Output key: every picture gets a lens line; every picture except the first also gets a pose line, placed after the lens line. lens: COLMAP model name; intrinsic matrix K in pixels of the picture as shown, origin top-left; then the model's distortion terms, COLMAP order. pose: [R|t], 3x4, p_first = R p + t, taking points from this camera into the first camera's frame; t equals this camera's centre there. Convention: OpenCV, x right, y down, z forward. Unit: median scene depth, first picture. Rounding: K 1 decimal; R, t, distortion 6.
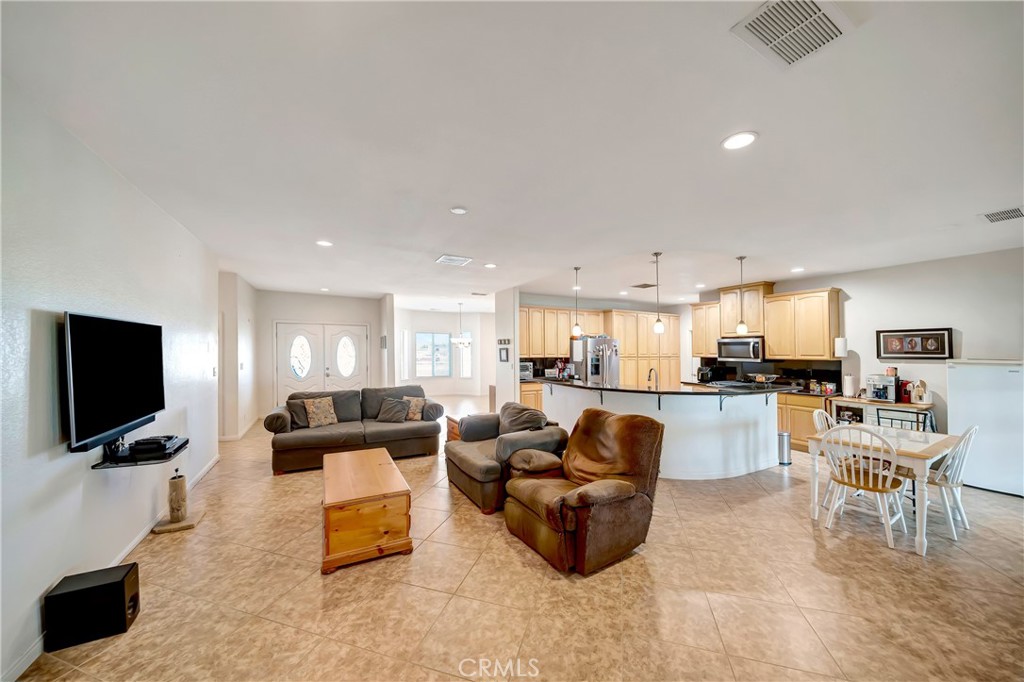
lens RADIAL K [[354.3, 0, 512.0], [0, 354.3, 341.0], [0, 0, 1]] dist [-0.017767, 0.000116]
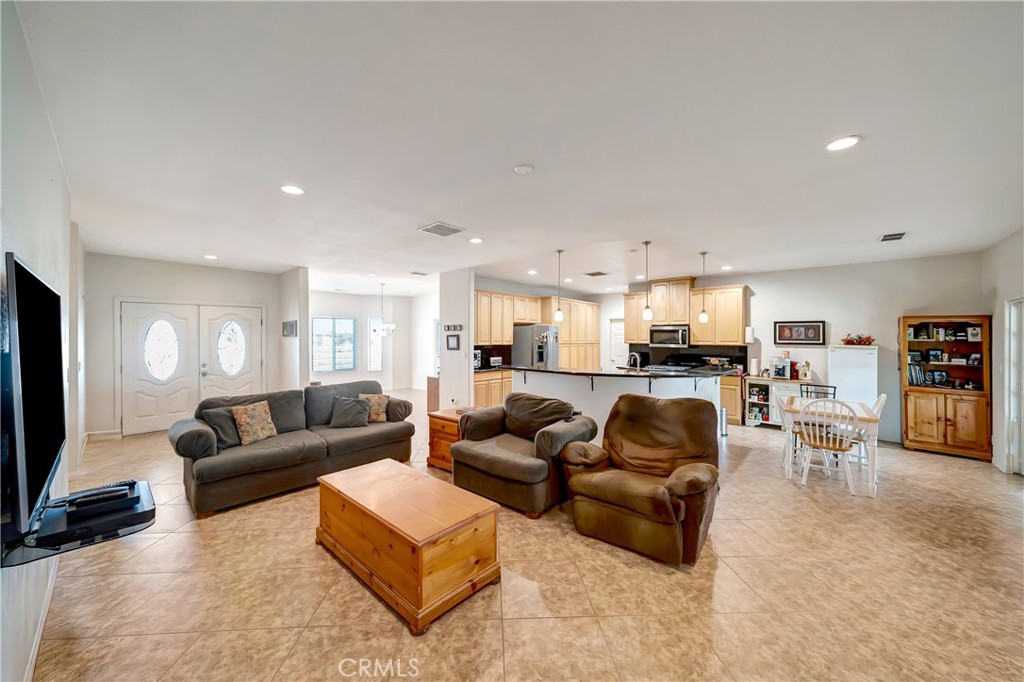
lens RADIAL K [[370.2, 0, 524.3], [0, 370.2, 329.9], [0, 0, 1]] dist [0.000254, 0.000010]
pose [[0.938011, 0.006628, 0.346541, -0.241315], [-0.010239, 0.999911, 0.008590, -0.002871], [-0.346453, -0.011605, 0.937996, 0.067381]]
